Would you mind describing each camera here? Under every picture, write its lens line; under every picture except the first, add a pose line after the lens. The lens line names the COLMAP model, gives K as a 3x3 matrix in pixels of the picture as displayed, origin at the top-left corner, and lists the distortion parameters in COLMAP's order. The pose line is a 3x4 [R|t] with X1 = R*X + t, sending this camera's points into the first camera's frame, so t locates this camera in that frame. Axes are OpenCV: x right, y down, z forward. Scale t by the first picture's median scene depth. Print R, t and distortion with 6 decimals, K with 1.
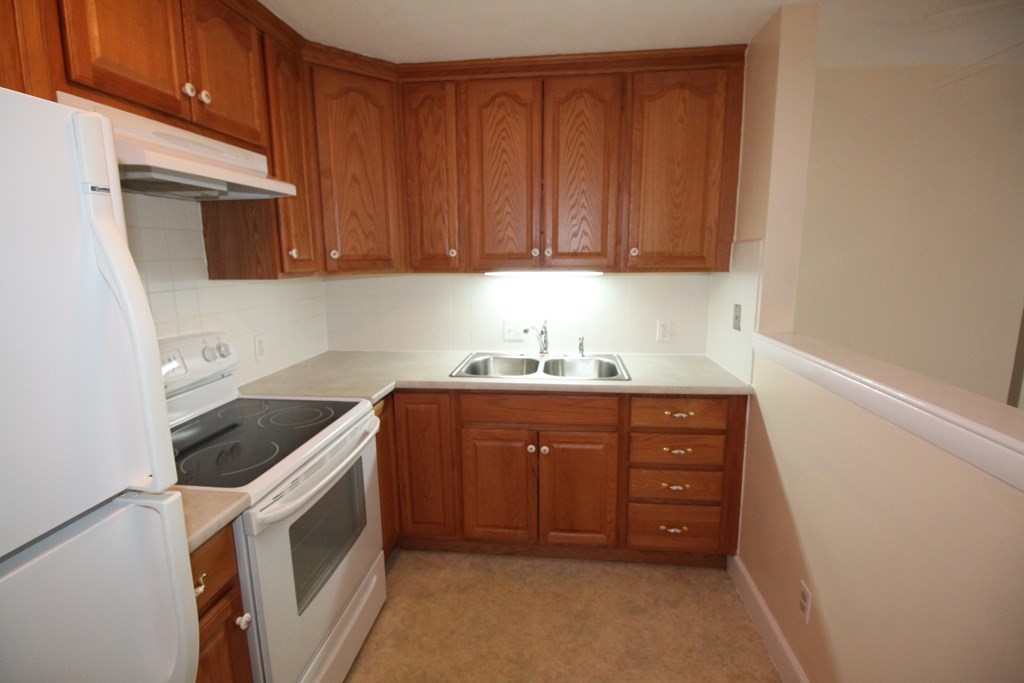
lens RADIAL K [[477.7, 0, 515.8], [0, 477.7, 338.2], [0, 0, 1]] dist [0.001936, -0.015462]
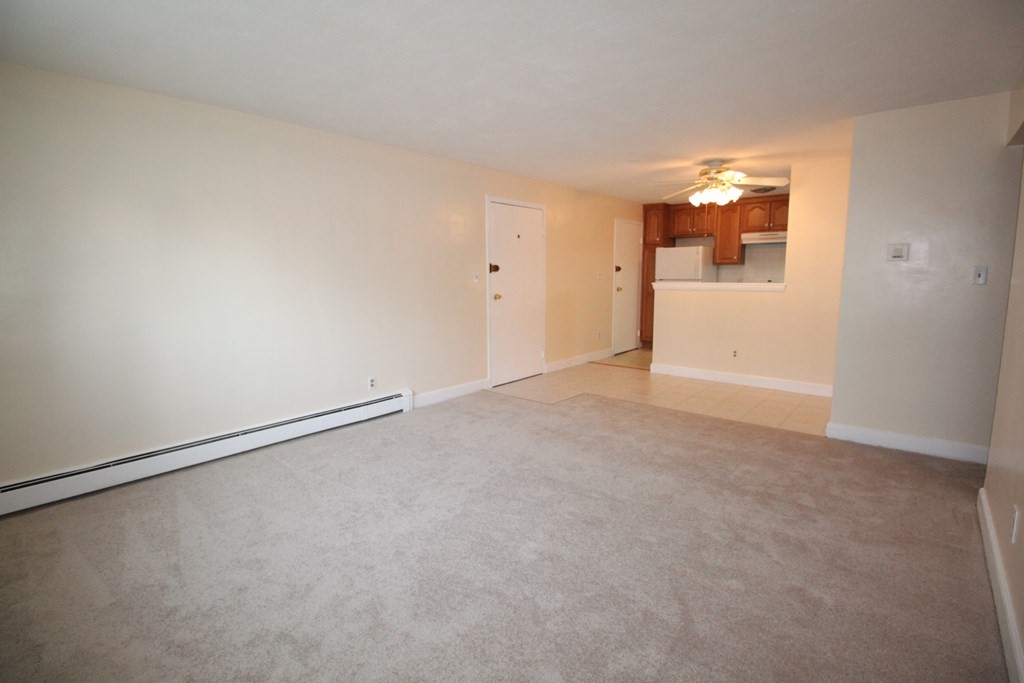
lens RADIAL K [[477.7, 0, 515.8], [0, 477.7, 338.2], [0, 0, 1]] dist [0.001936, -0.015462]
pose [[-0.573338, 0.119903, -0.810498, 3.763726], [-0.138589, 0.960786, 0.240173, -0.154135], [0.807513, 0.250026, -0.534238, 1.361146]]
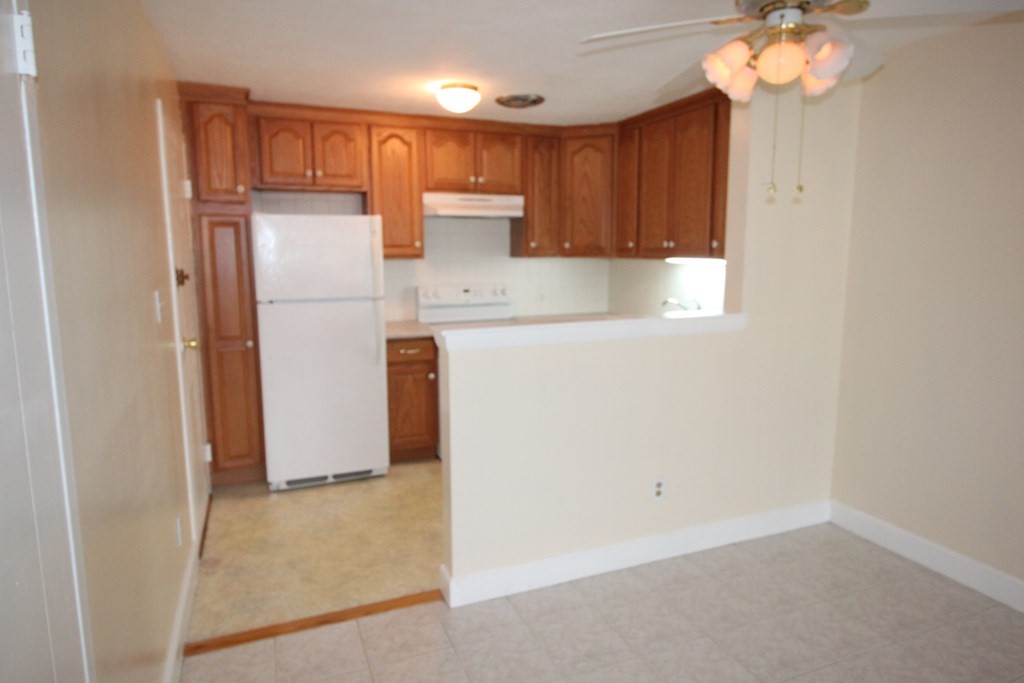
lens RADIAL K [[624.1, 0, 515.0], [0, 624.1, 339.9], [0, 0, 1]] dist [-0.002643, -0.001571]
pose [[0.477069, 0.130497, -0.869123, 1.749366], [-0.157277, 0.985628, 0.061659, 0.054932], [0.864678, 0.107277, 0.490737, -0.240824]]
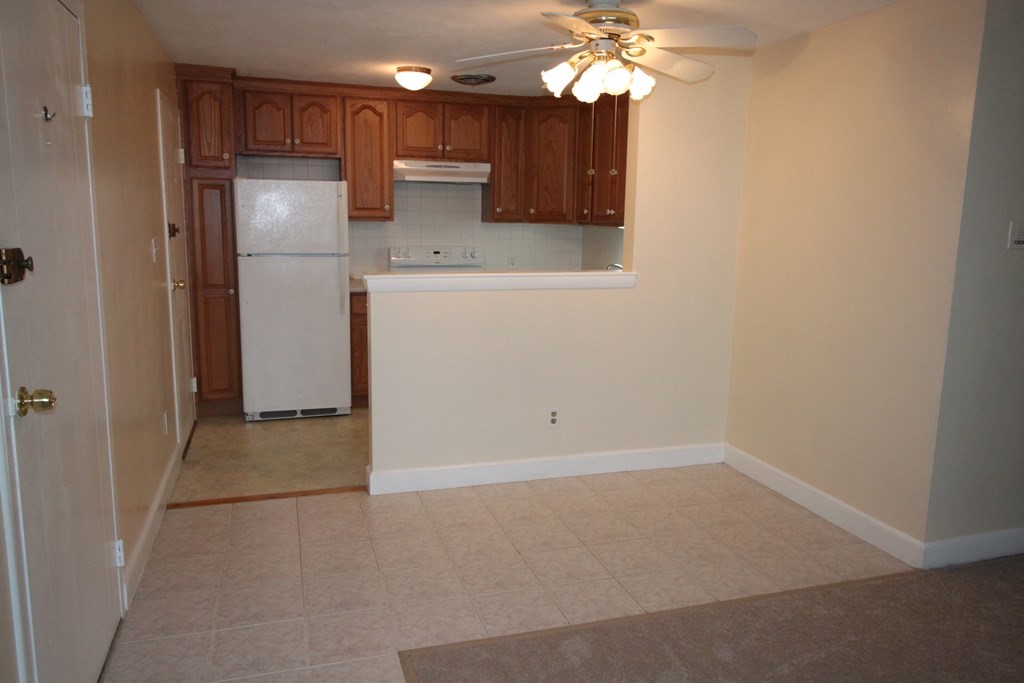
lens RADIAL K [[754.0, 0, 512.0], [0, 754.0, 341.5], [0, 0, 1]] dist [0.007219, 0.003164]
pose [[0.399969, 0.165165, -0.901524, 2.559048], [-0.183460, 0.978149, 0.097810, 0.043383], [0.897979, 0.126273, 0.421531, -0.214145]]
